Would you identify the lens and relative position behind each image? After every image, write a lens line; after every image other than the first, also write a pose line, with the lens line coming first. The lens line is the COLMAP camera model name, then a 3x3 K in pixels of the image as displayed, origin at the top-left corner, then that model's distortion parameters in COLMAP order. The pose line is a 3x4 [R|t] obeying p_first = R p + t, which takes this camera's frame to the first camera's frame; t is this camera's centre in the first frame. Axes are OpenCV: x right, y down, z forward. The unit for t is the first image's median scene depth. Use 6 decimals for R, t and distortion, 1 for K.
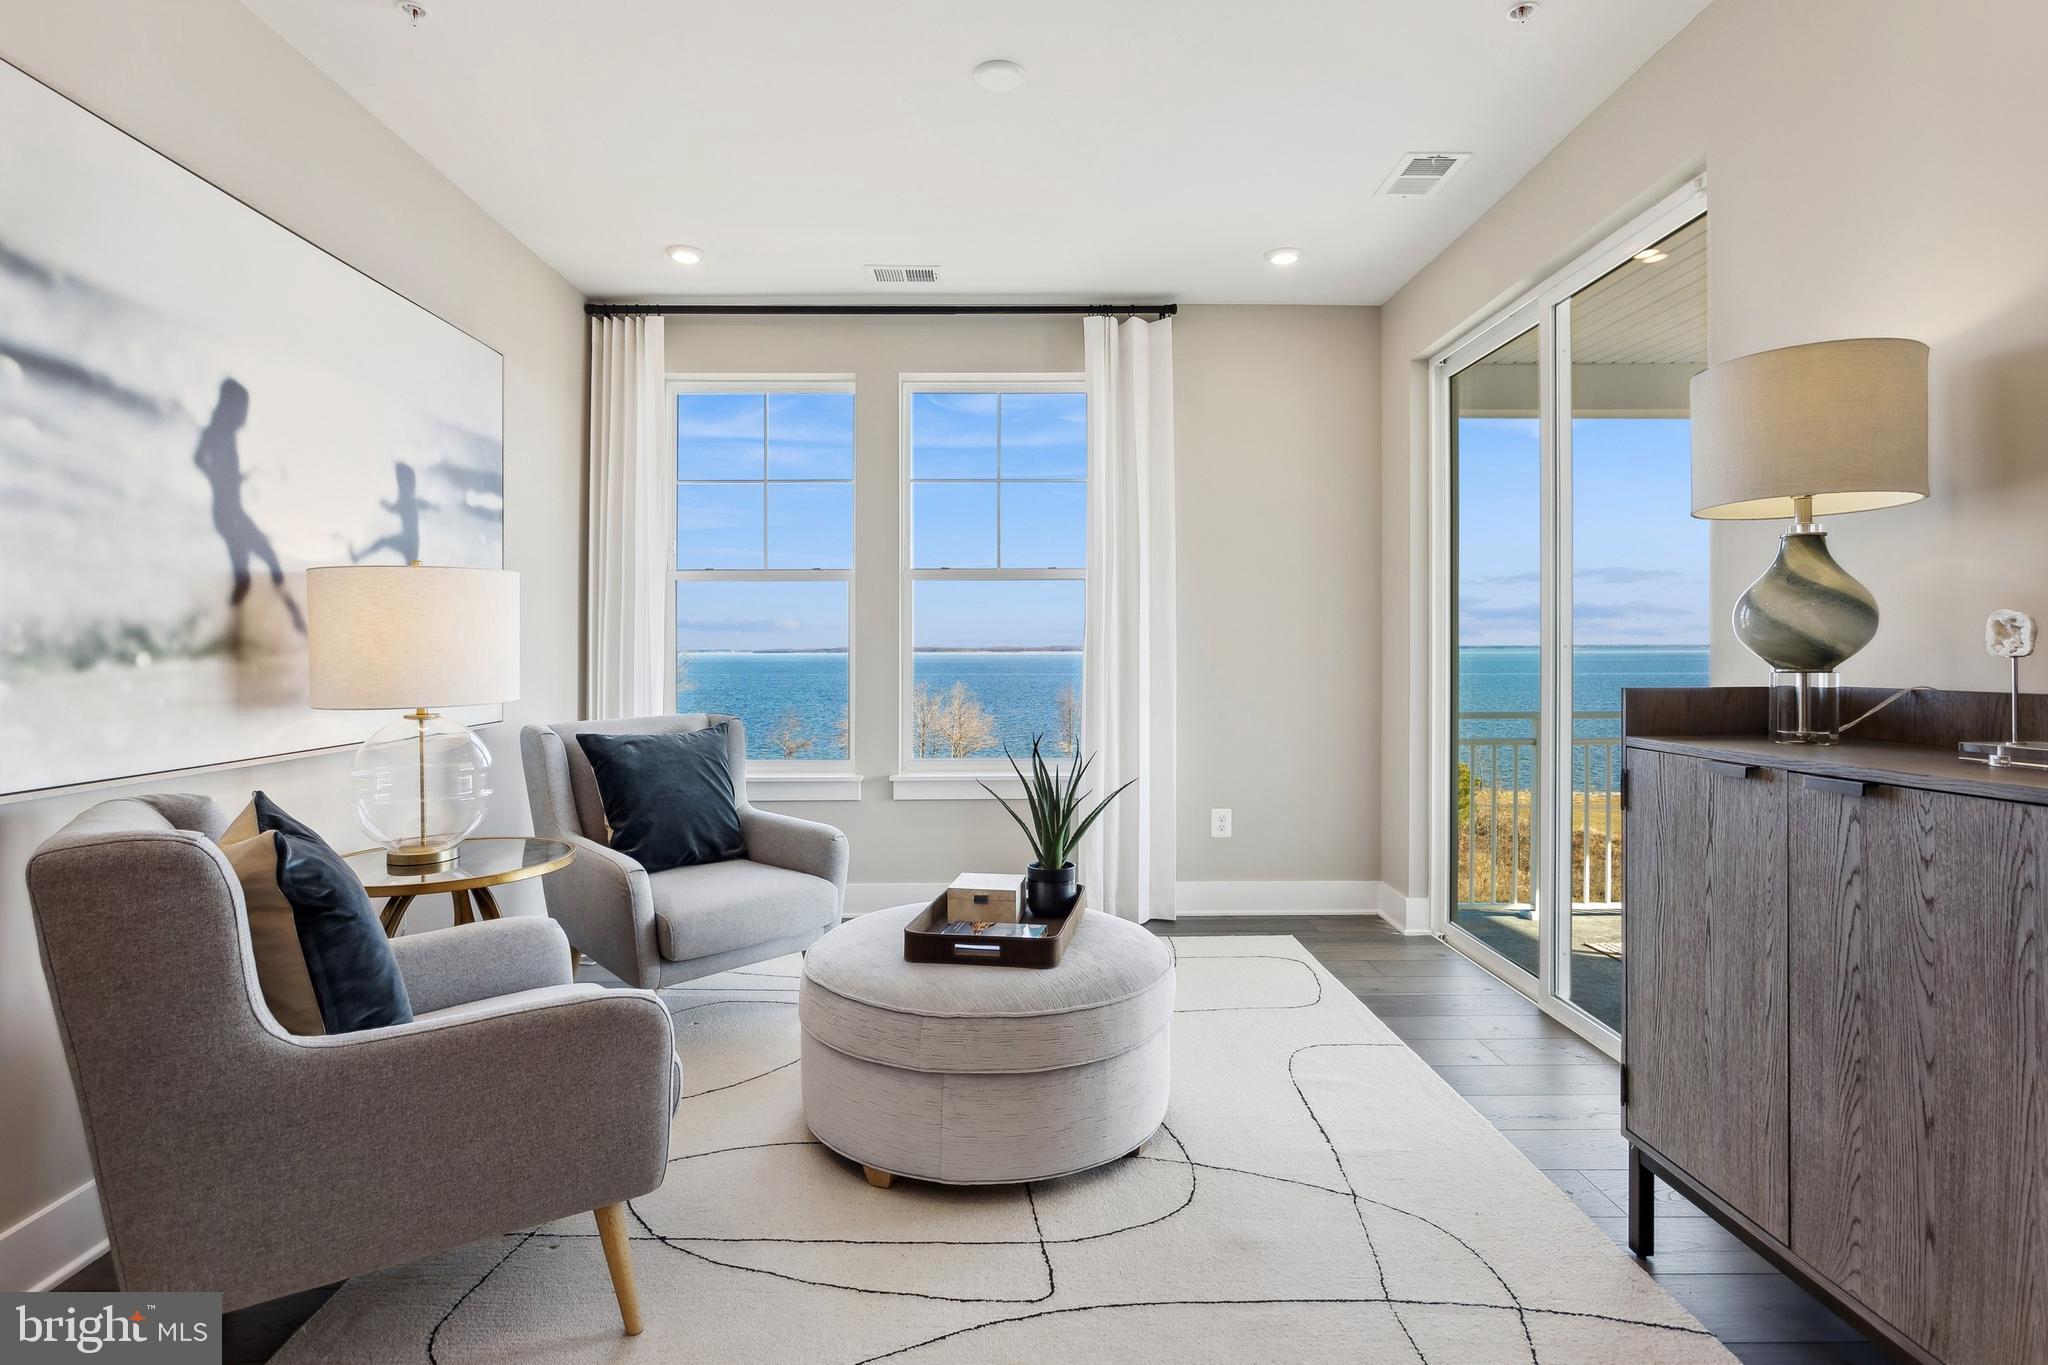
lens RADIAL K [[997.2, 0, 1012.4], [0, 997.2, 662.8], [0, 0, 1]] dist [0.004977, 0.000623]
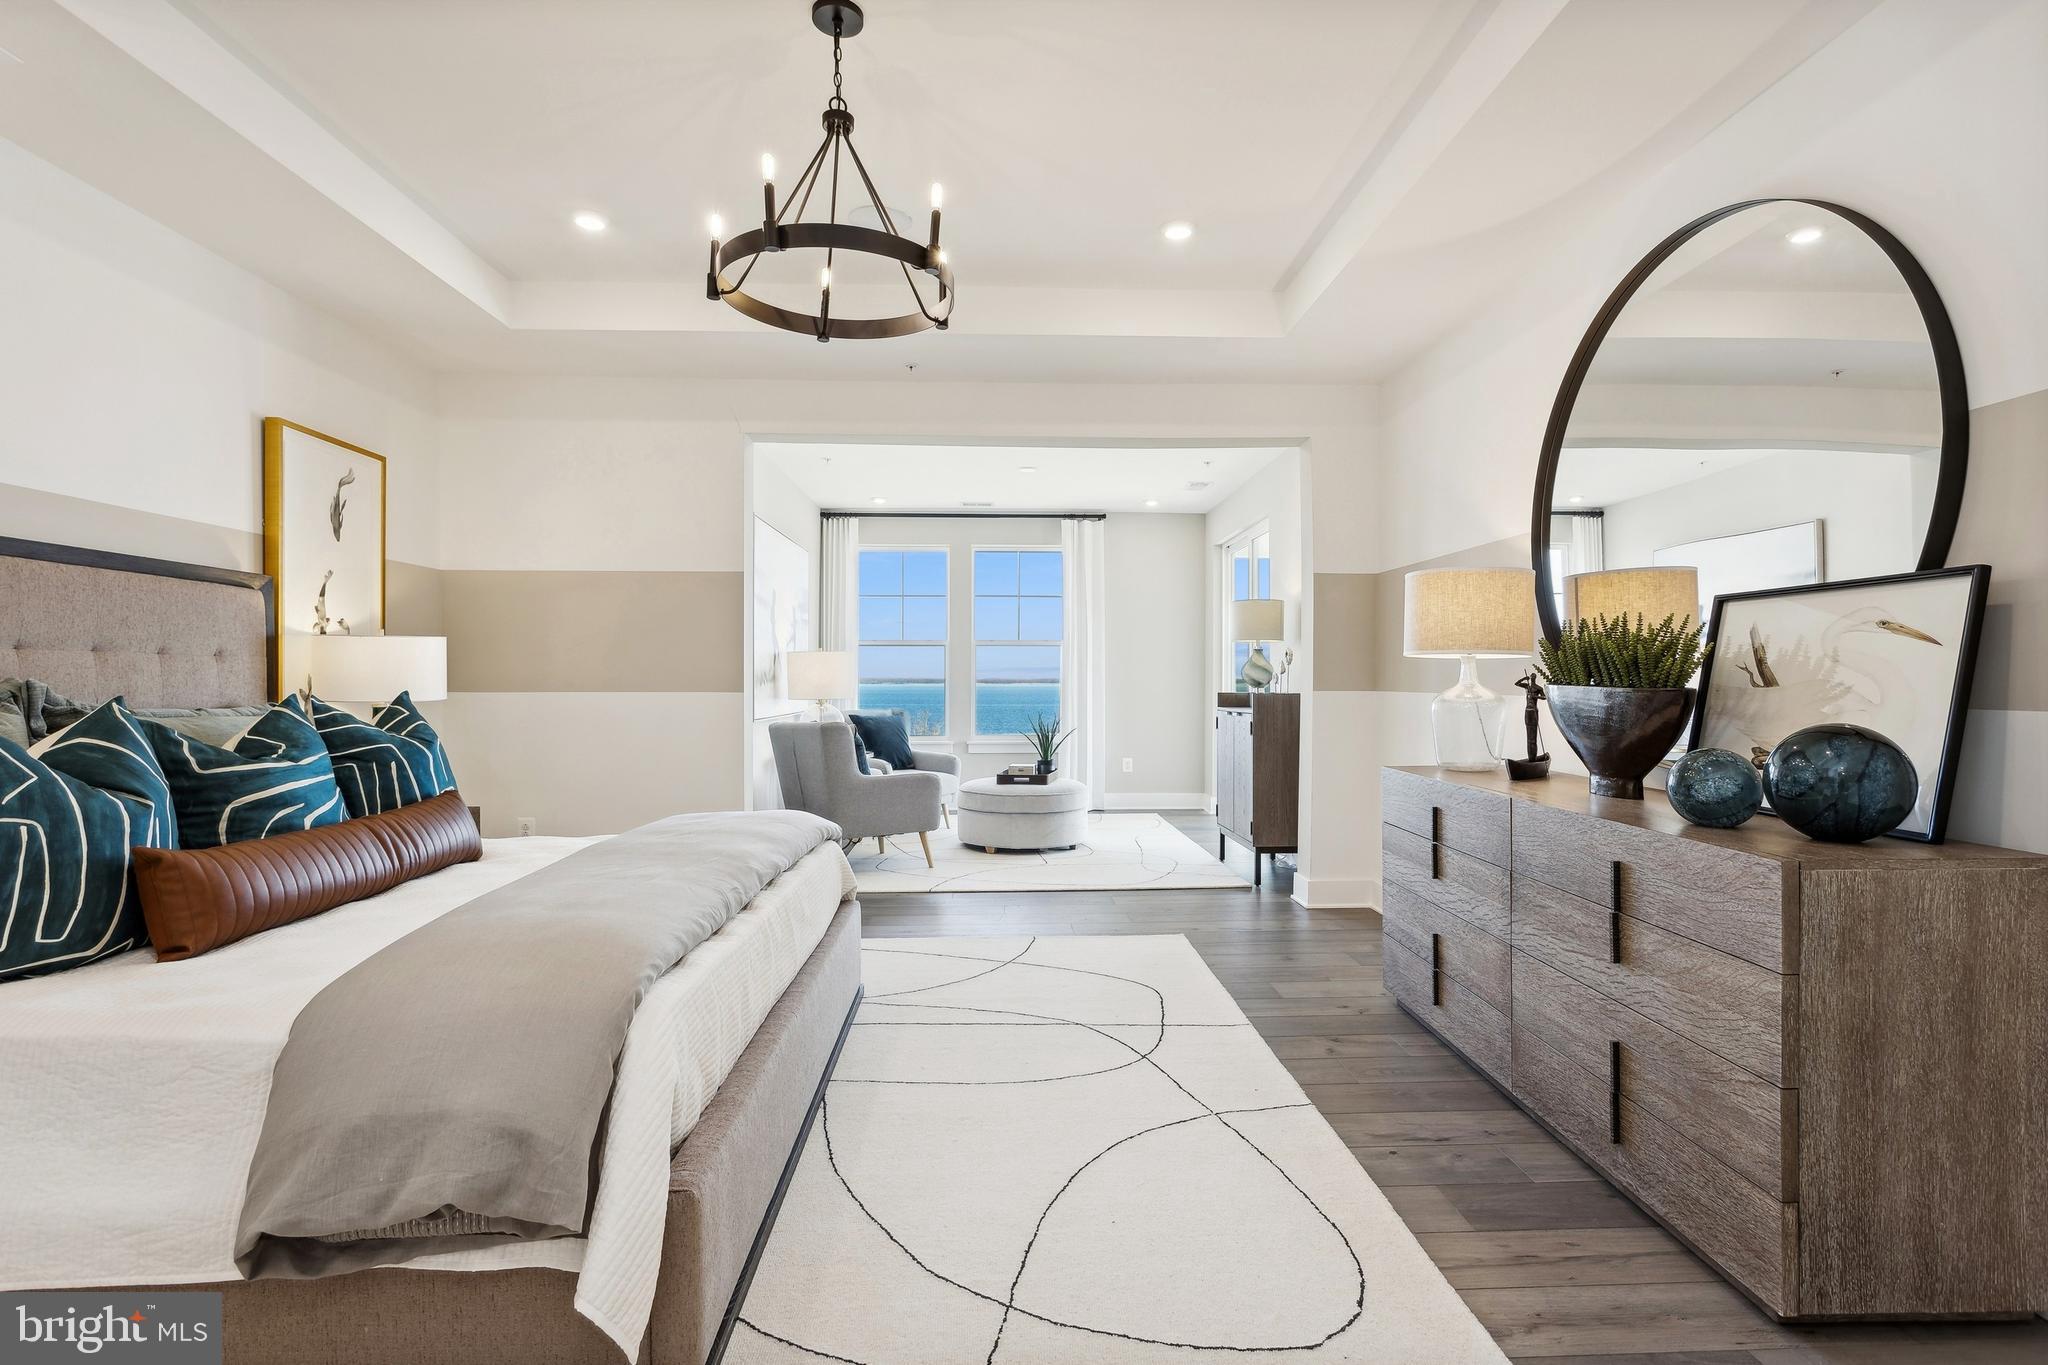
lens RADIAL K [[997.2, 0, 1027.8], [0, 997.2, 680.7], [0, 0, 1]] dist [0.004977, 0.000623]
pose [[0.999694, 0.003675, 0.024456, -0.047857], [-0.003464, 0.999956, -0.008676, 0.005755], [-0.024487, 0.008589, 0.999663, -1.069017]]
